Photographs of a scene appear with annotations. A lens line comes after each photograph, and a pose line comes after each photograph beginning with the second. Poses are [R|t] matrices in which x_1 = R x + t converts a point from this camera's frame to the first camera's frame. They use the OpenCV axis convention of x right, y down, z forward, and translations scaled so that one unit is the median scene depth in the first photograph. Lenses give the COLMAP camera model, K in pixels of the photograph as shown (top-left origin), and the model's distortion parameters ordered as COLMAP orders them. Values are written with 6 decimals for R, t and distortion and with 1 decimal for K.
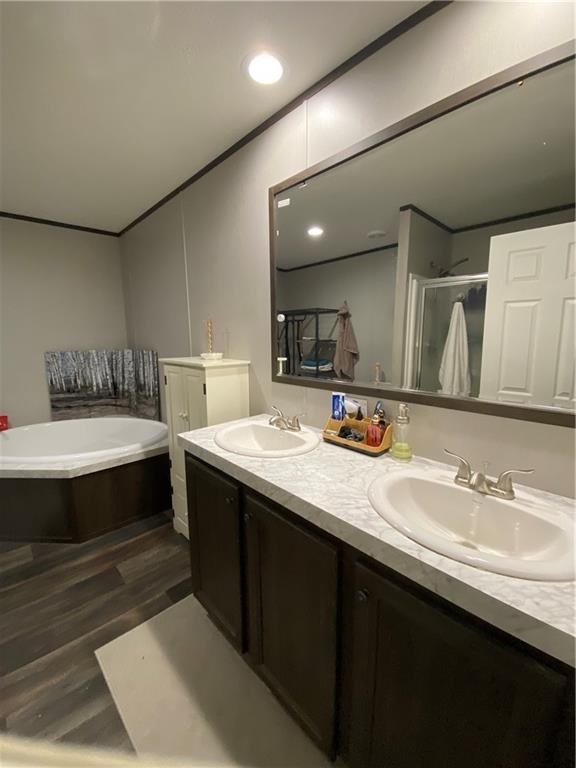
lens RADIAL K [[312.9, 0, 321.2], [0, 312.9, 383.2], [0, 0, 1]] dist [-0.044931, -0.000231]
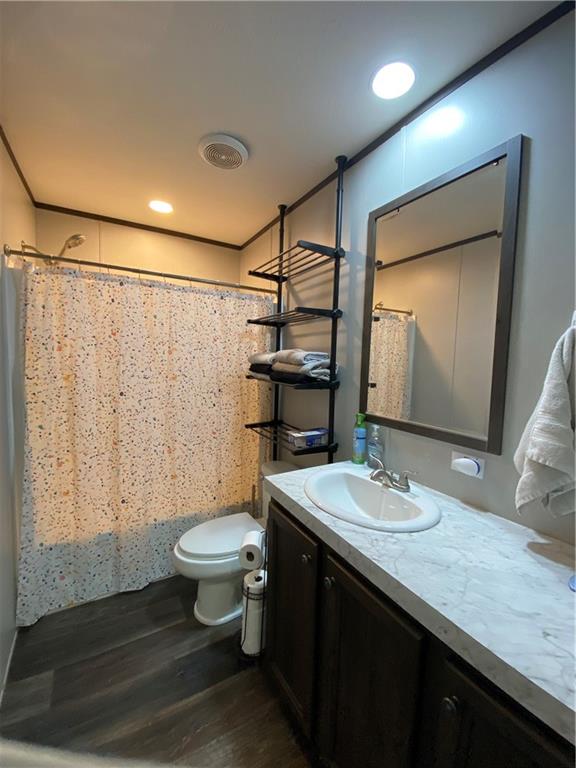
lens RADIAL K [[310.0, 0, 288.0], [0, 310.0, 384.0], [0, 0, 1]] dist [-0.044453, -0.000625]
pose [[0.957035, 0.062777, -0.283094, -0.158480], [-0.089790, 0.992457, -0.083464, -0.027350], [0.275719, 0.105297, 0.955453, 0.145526]]
